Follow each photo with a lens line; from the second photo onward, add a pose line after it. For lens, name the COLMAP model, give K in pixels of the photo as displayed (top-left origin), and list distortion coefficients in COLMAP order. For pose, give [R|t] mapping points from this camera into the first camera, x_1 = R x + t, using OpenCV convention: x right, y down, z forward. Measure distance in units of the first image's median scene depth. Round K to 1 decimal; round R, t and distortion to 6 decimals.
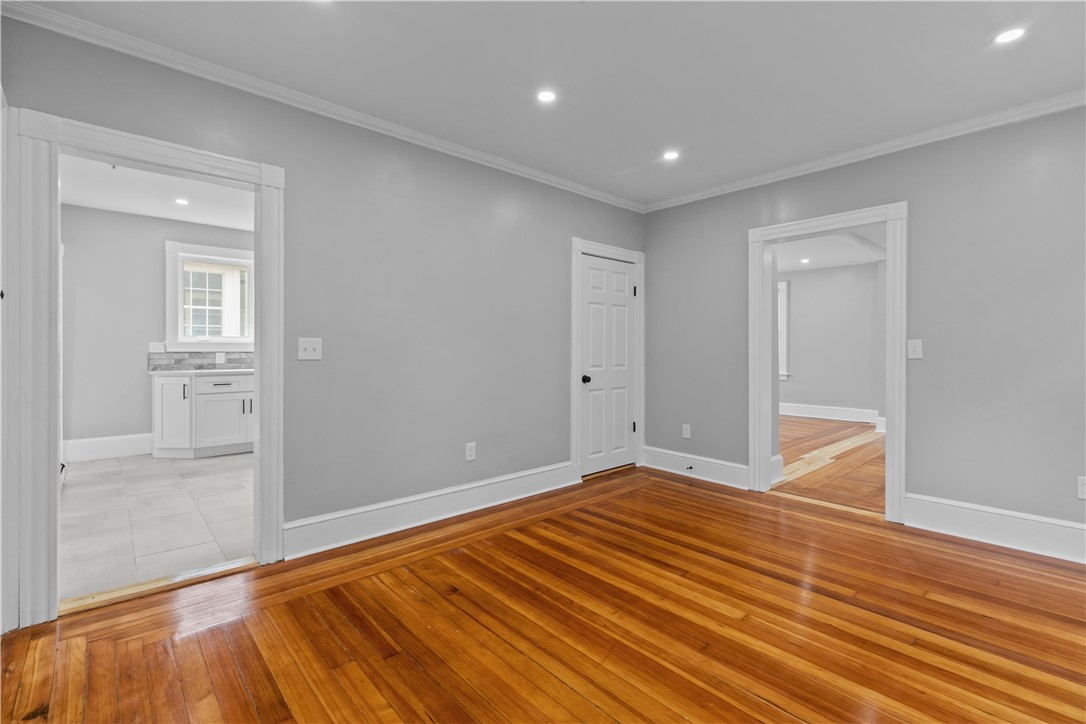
lens RADIAL K [[494.7, 0, 556.2], [0, 494.7, 347.9], [0, 0, 1]] dist [0.001215, 0.000009]
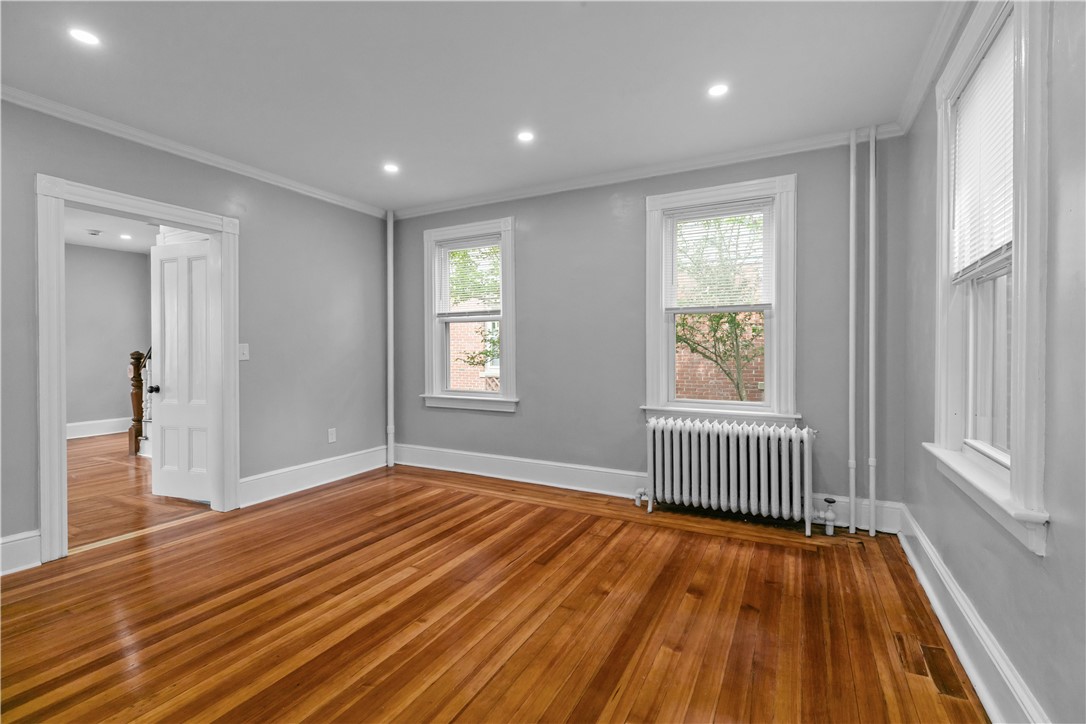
lens RADIAL K [[485.9, 0, 552.3], [0, 485.9, 351.2], [0, 0, 1]] dist [-0.000205, 0.000193]
pose [[-0.346547, -0.003488, 0.938026, -0.774165], [0.002740, 0.999985, 0.004731, -0.003152], [-0.938028, 0.004210, -0.346533, 0.965324]]
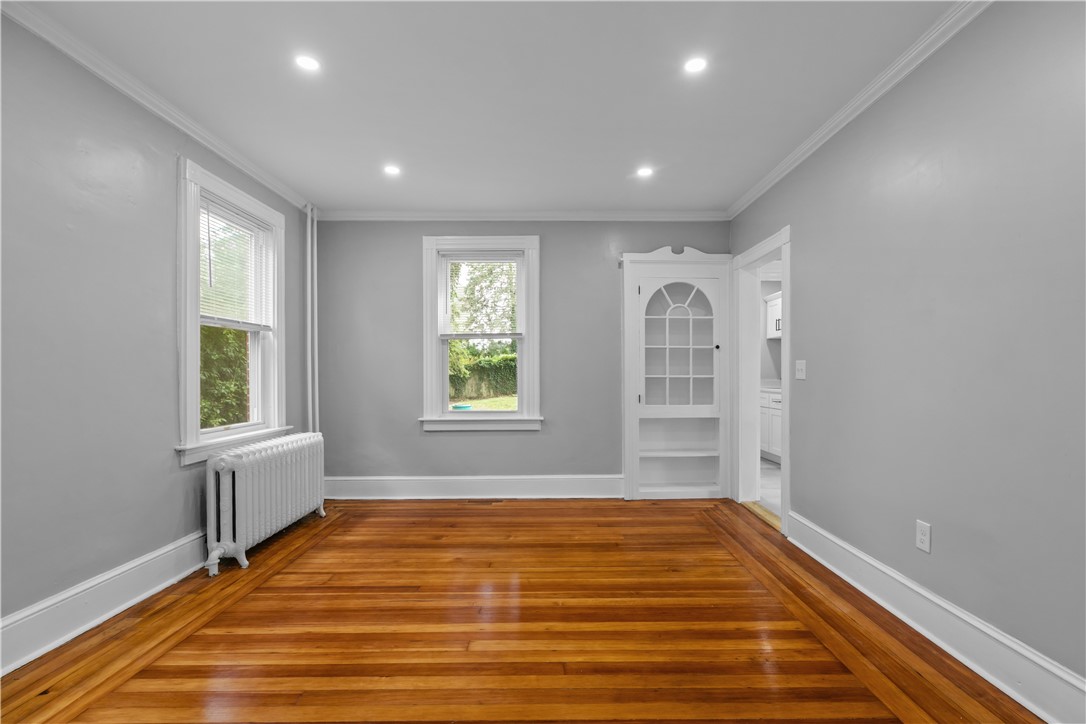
lens RADIAL K [[490.3, 0, 547.8], [0, 490.3, 353.6], [0, 0, 1]] dist [-0.000612, -0.000185]
pose [[-0.681439, -0.026721, -0.731387, 0.871005], [-0.000236, 0.999341, -0.036291, 0.006824], [0.731875, -0.024557, -0.680997, 1.565389]]
